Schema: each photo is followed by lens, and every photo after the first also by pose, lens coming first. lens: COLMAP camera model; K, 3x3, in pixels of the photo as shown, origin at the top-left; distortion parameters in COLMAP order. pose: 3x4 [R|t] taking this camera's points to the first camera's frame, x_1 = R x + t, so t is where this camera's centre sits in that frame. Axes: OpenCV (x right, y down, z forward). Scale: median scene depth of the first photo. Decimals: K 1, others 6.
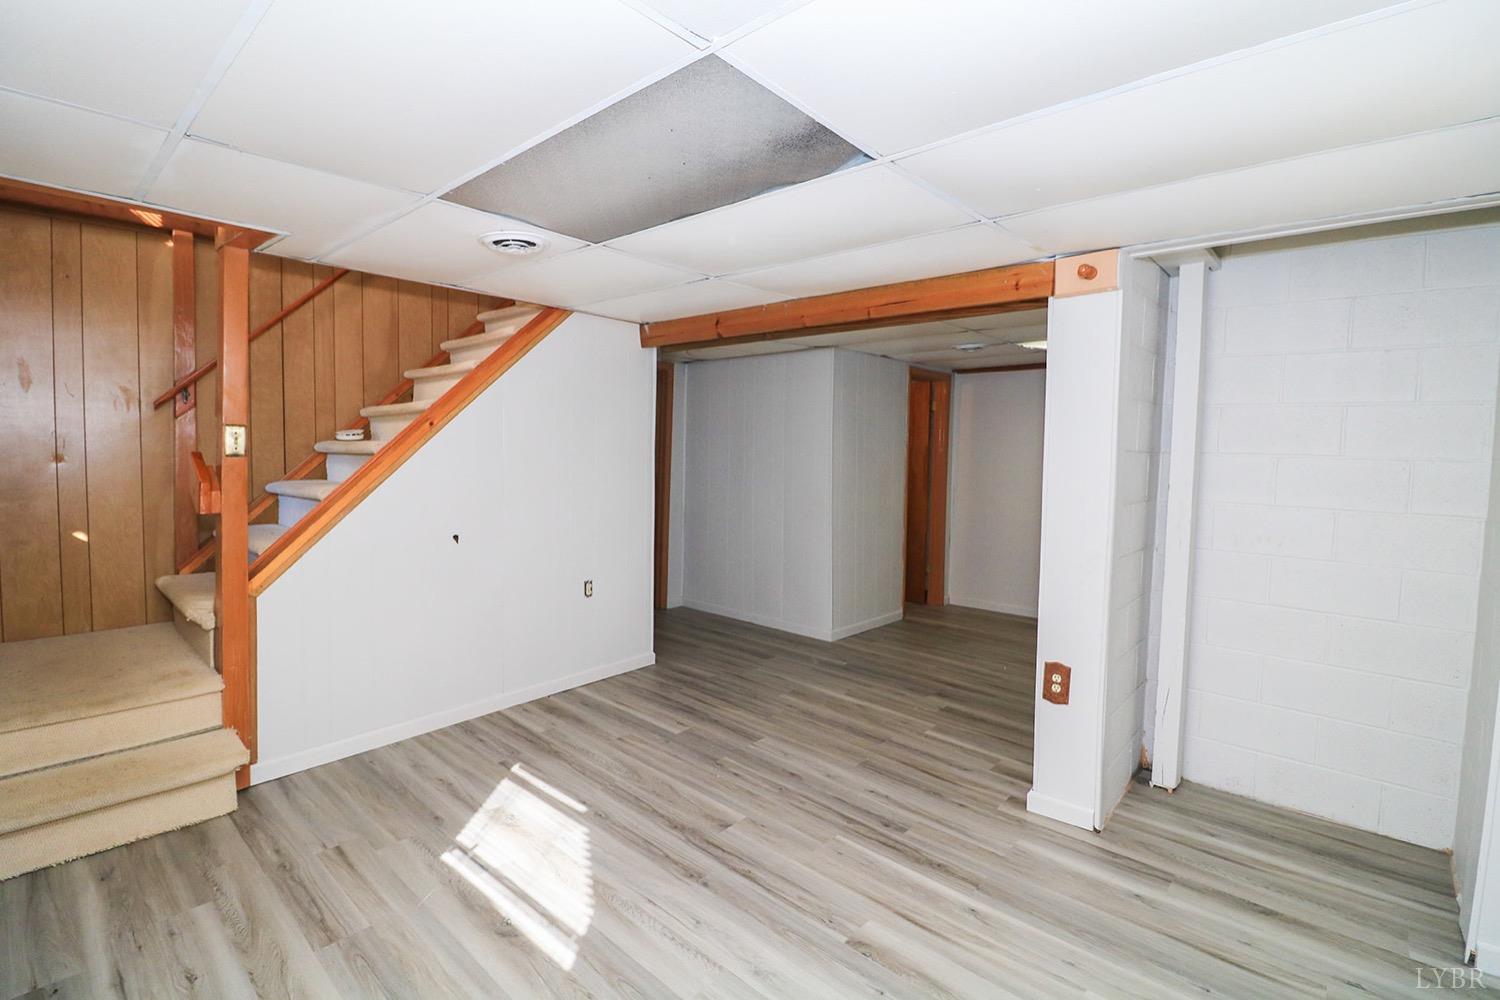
lens RADIAL K [[700.4, 0, 749.2], [0, 700.4, 483.2], [0, 0, 1]] dist [0.001745, -0.010368]
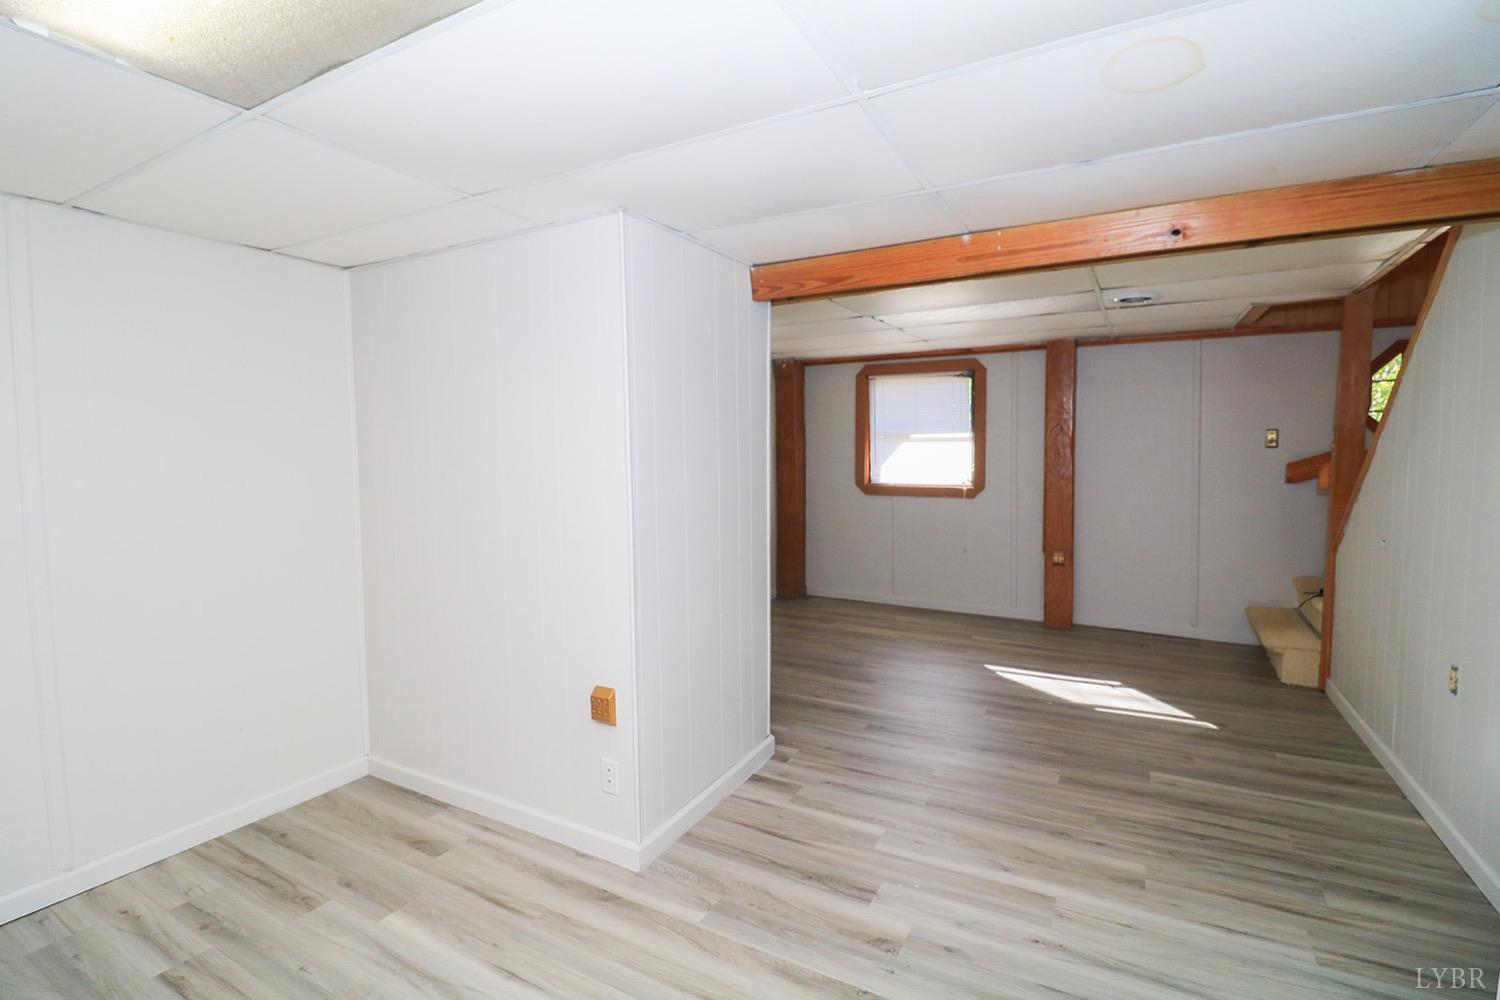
lens RADIAL K [[700.4, 0, 749.2], [0, 700.4, 483.2], [0, 0, 1]] dist [0.001745, -0.010368]
pose [[-0.975738, 0.005308, -0.218877, 0.564009], [-0.018819, 0.993973, 0.107999, -0.076924], [0.218131, 0.109497, -0.969757, 1.691258]]
